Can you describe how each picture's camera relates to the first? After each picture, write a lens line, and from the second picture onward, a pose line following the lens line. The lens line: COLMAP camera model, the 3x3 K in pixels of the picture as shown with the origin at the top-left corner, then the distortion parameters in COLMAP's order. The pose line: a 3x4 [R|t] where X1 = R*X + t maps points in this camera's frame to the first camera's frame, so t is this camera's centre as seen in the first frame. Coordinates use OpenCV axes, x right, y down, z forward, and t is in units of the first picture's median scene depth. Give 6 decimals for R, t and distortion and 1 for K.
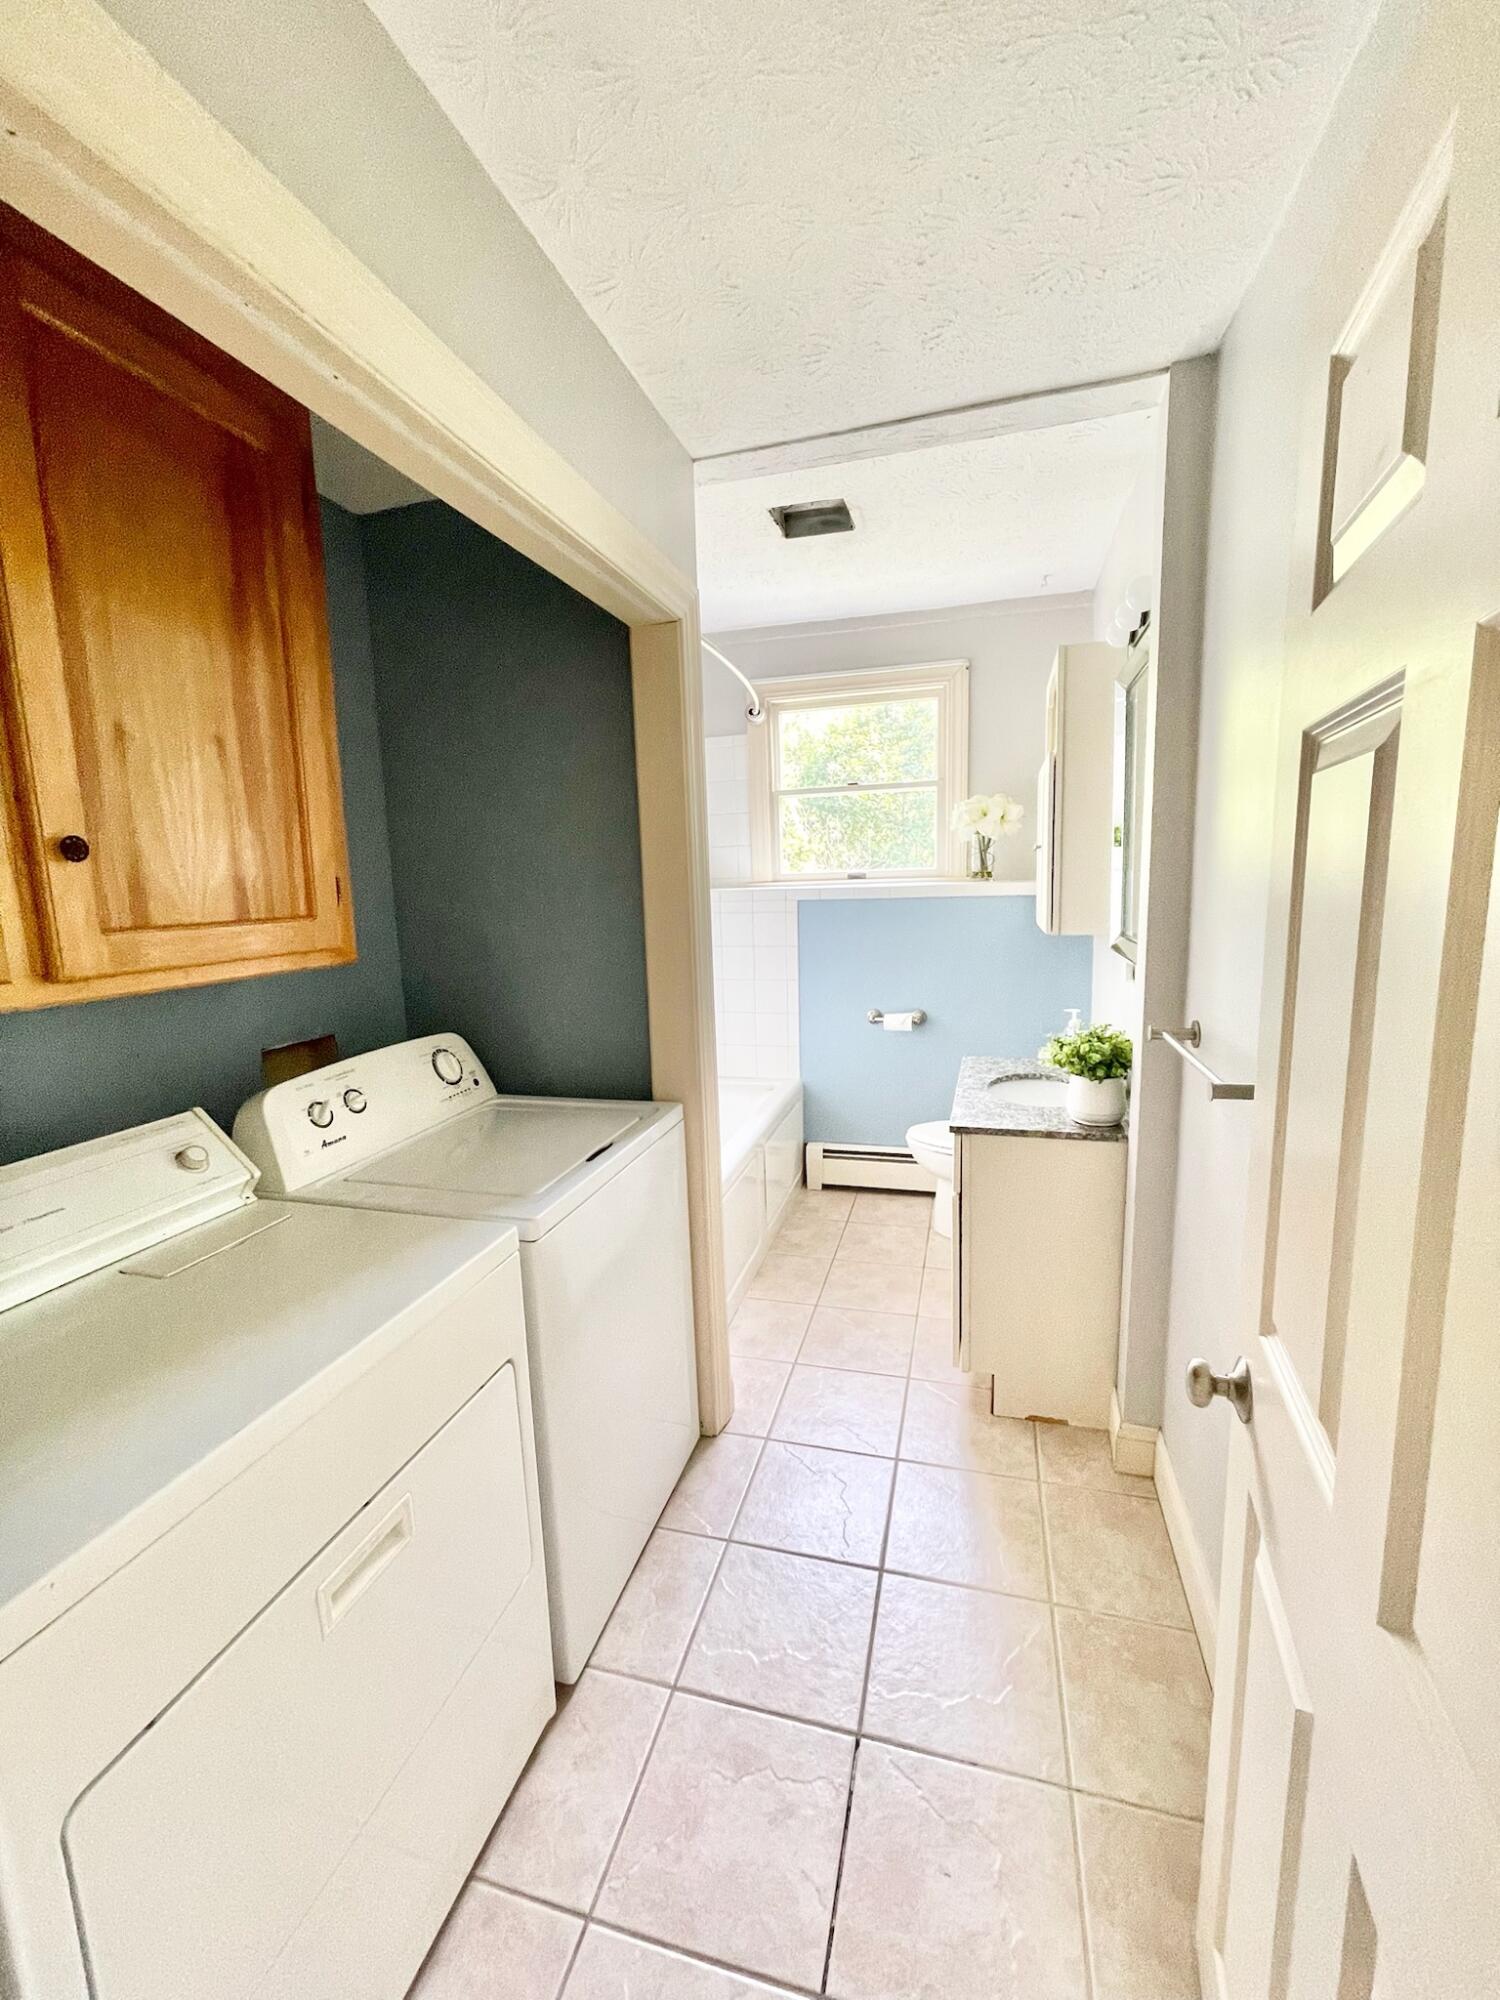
lens RADIAL K [[806.3, 0, 750.0], [0, 806.3, 1000.0], [0, 0, 1]] dist [-0.004689, 0.000522]
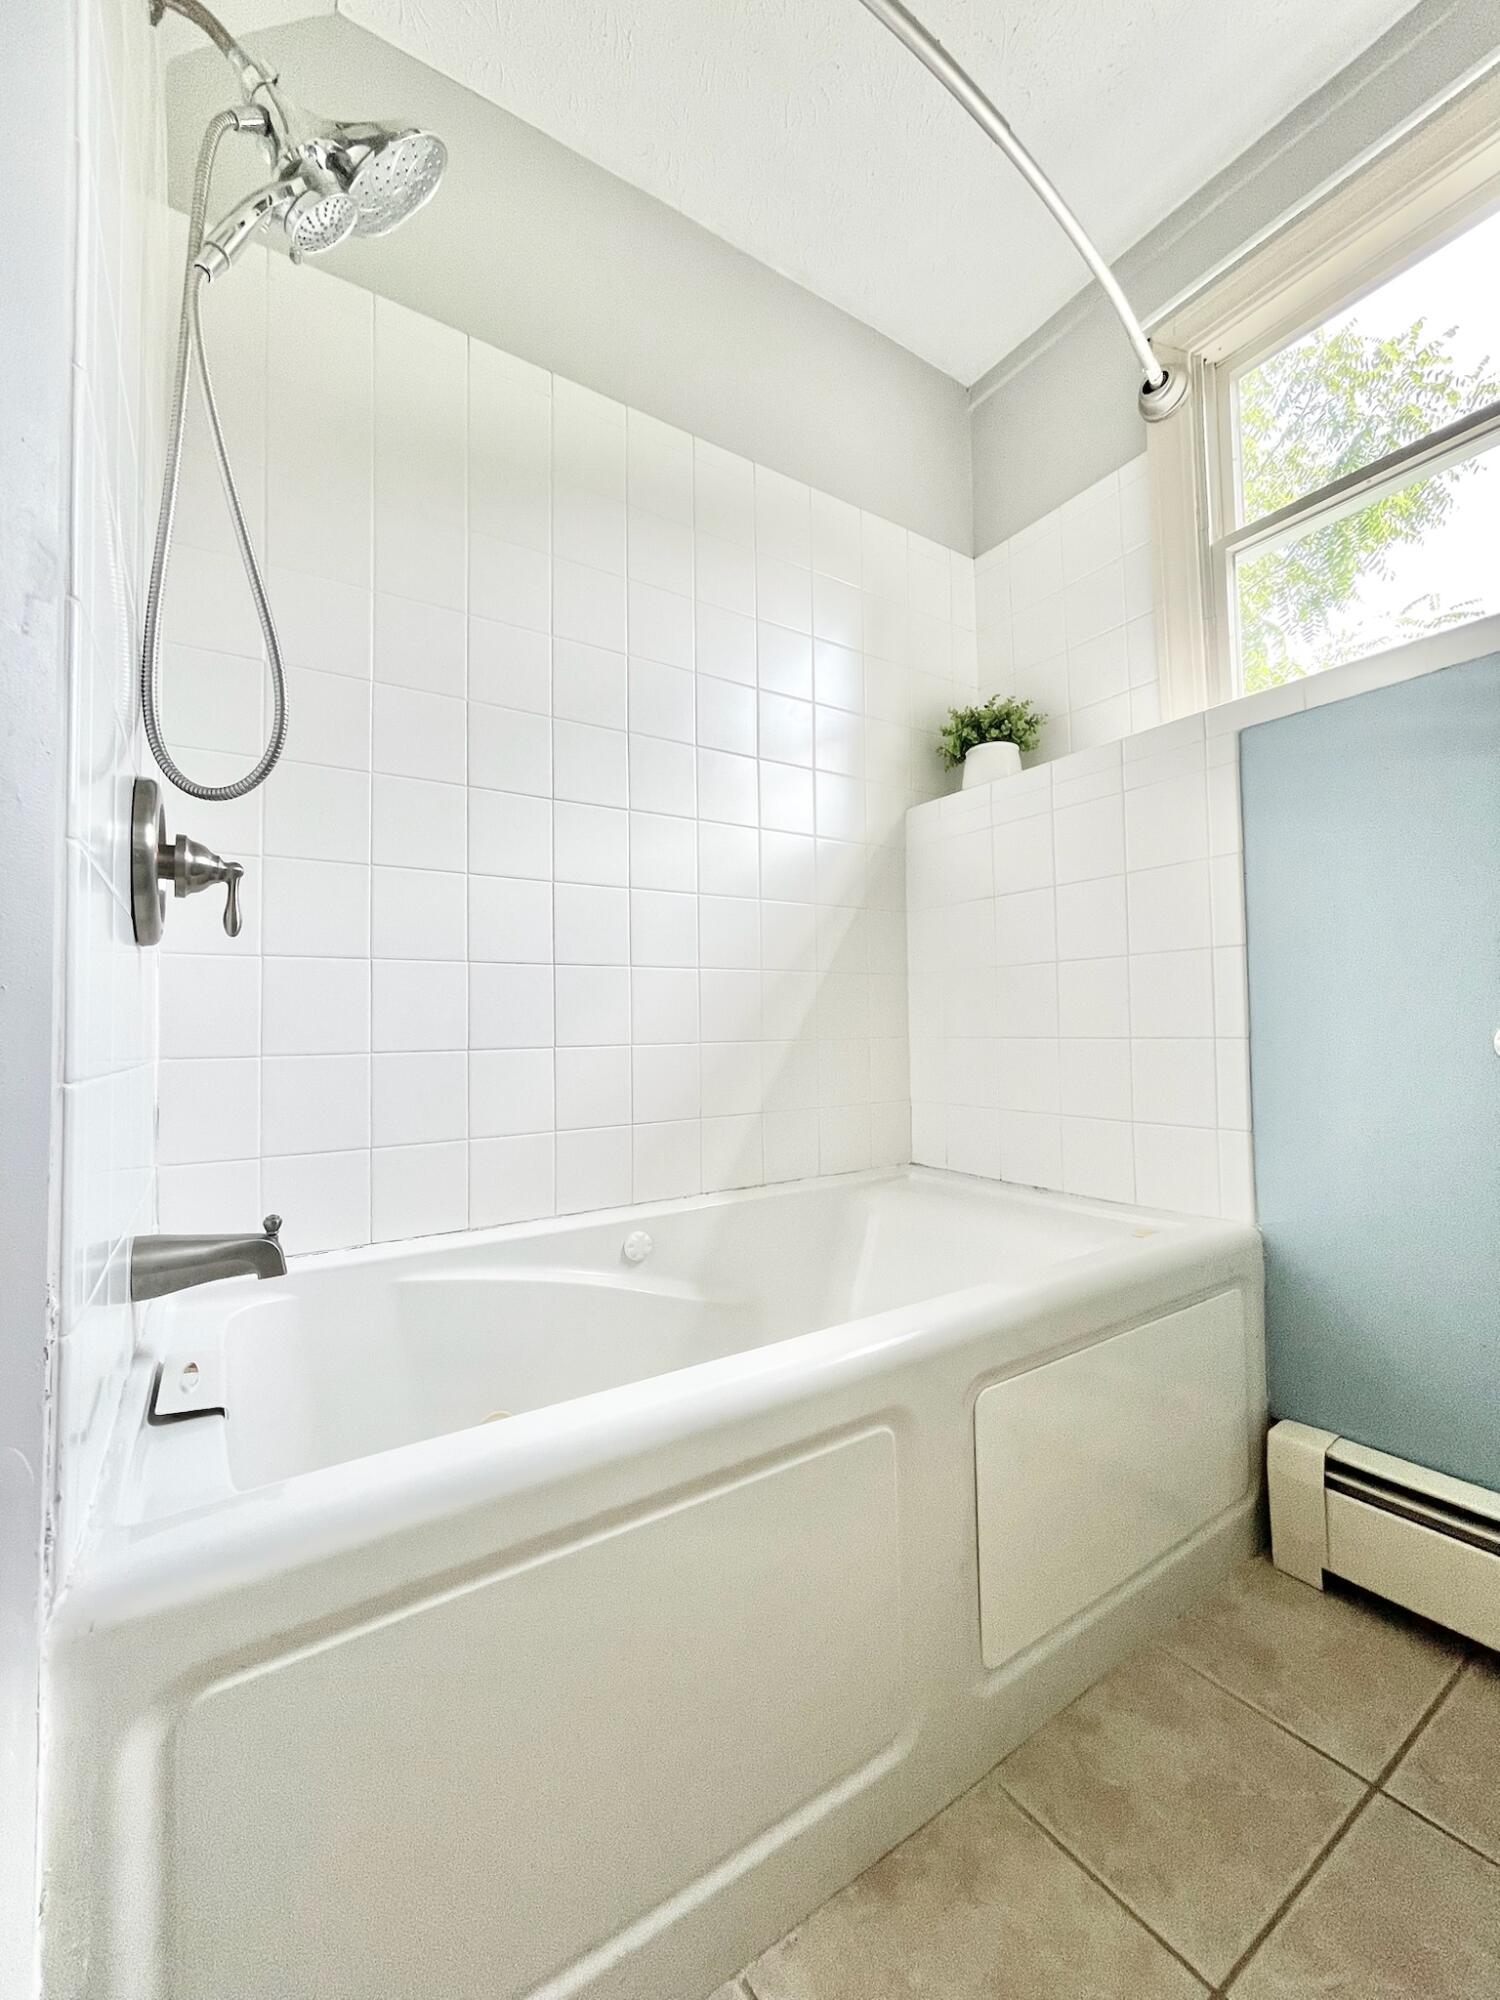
lens RADIAL K [[806.3, 0, 750.0], [0, 806.3, 1000.0], [0, 0, 1]] dist [-0.004689, 0.000522]
pose [[0.756870, -0.007757, -0.653520, 0.135926], [-0.102965, 0.986027, -0.130952, 0.074386], [0.645404, 0.166403, 0.745496, 0.614139]]
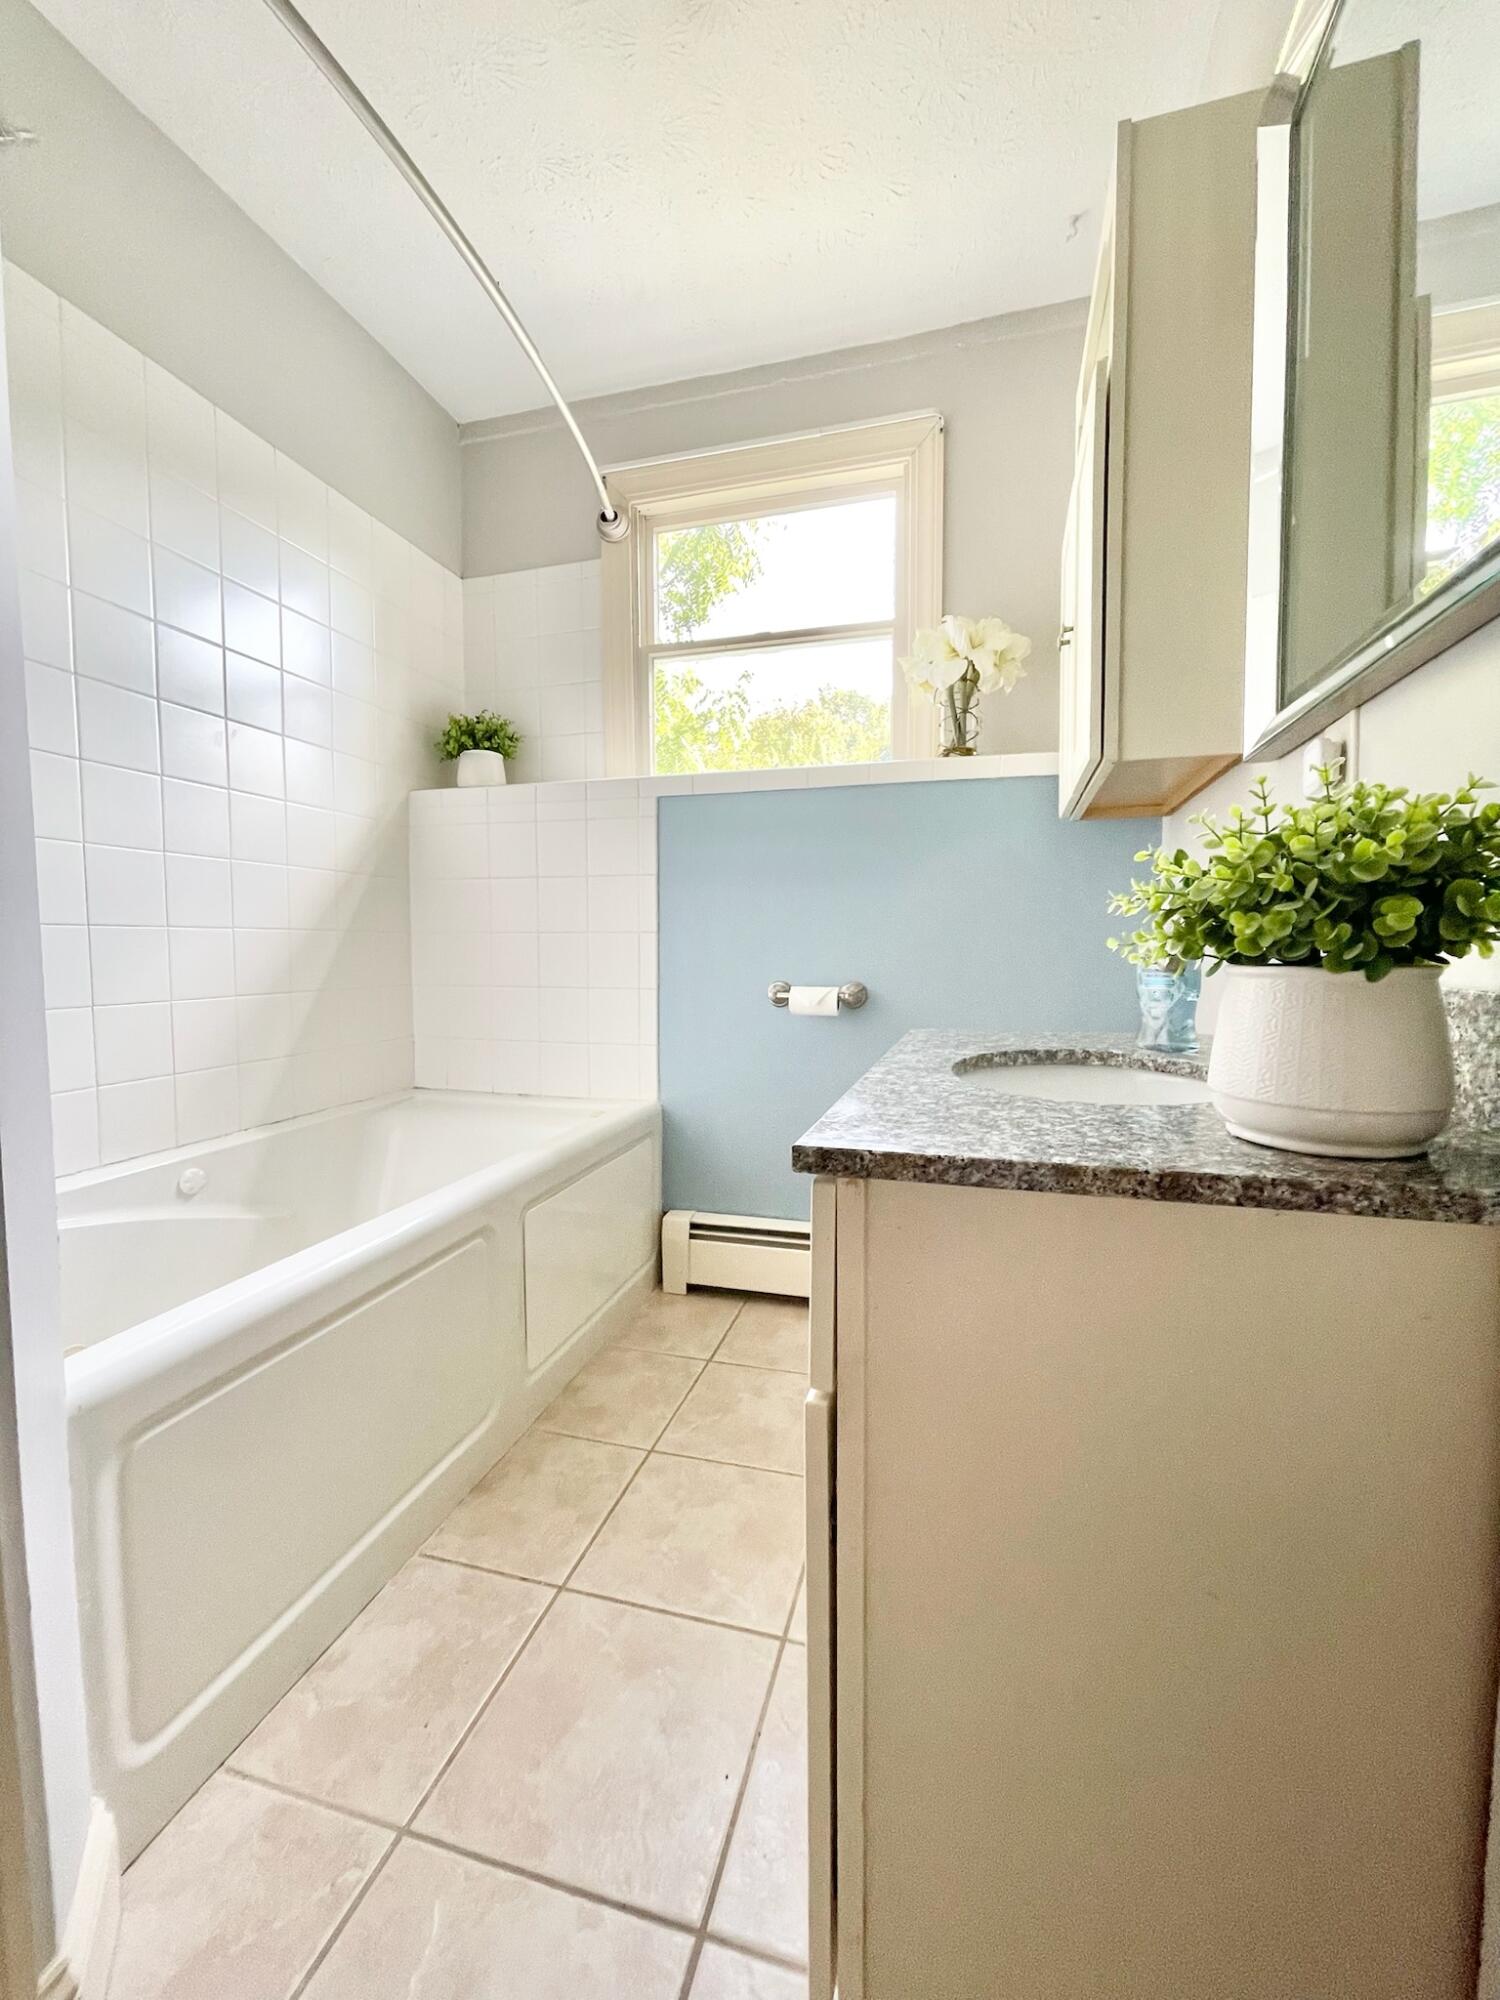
lens RADIAL K [[806.3, 0, 750.0], [0, 806.3, 1000.0], [0, 0, 1]] dist [-0.004689, 0.000522]
pose [[0.999598, 0.028302, -0.001778, 0.138516], [-0.028351, 0.995931, -0.085547, 0.077811], [-0.000651, 0.085563, 0.996333, 0.430721]]
